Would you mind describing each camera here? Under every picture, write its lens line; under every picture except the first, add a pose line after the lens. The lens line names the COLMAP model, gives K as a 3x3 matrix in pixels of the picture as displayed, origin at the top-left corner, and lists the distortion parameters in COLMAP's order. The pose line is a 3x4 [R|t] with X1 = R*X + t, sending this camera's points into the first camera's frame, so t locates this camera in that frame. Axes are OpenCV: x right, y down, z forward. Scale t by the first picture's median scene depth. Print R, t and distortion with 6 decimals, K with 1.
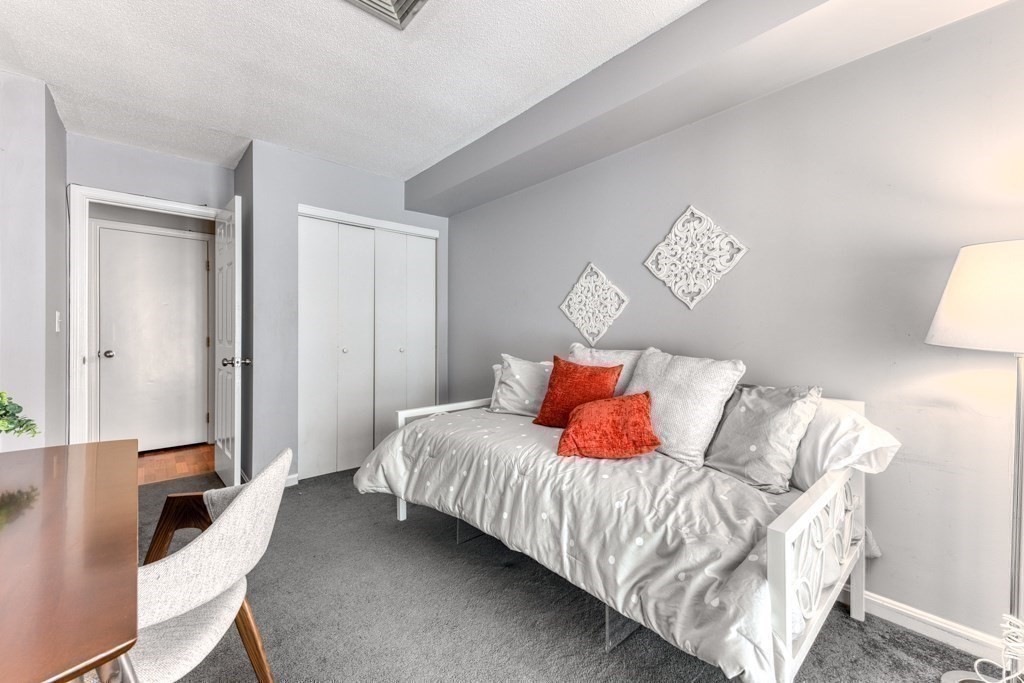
lens RADIAL K [[406.2, 0, 510.7], [0, 406.2, 337.3], [0, 0, 1]] dist [0.000763, 0.000012]
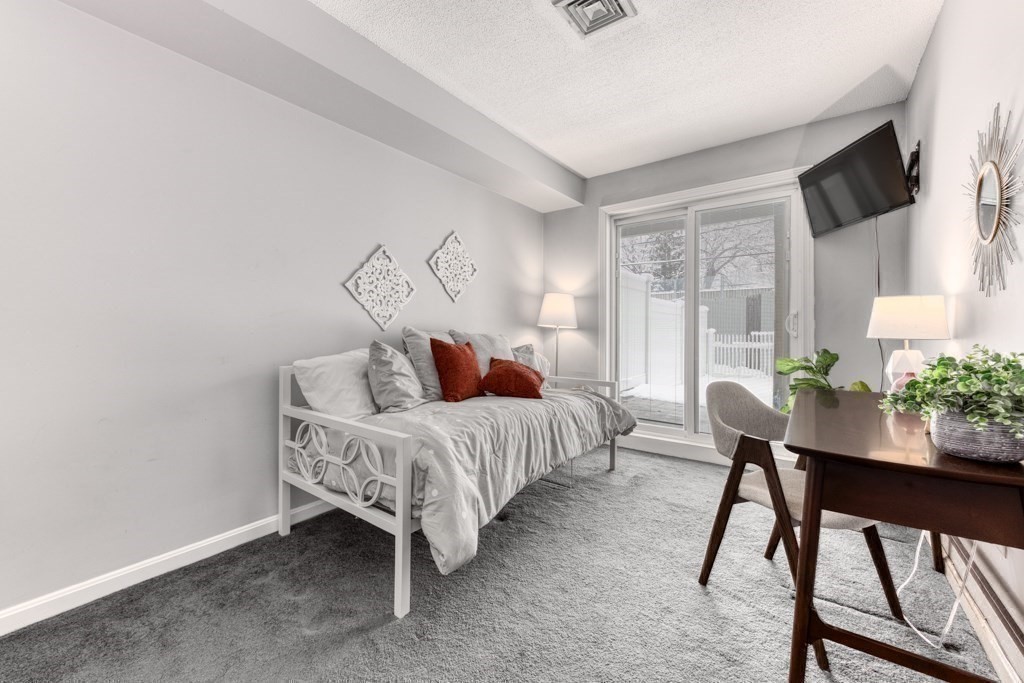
lens RADIAL K [[406.2, 0, 510.8], [0, 406.2, 333.1], [0, 0, 1]] dist [0.000763, 0.000012]
pose [[-0.202379, -0.009512, 0.979261, -0.857618], [0.006408, 0.999919, 0.011037, 0.021469], [-0.979286, 0.008508, -0.202302, 0.920763]]
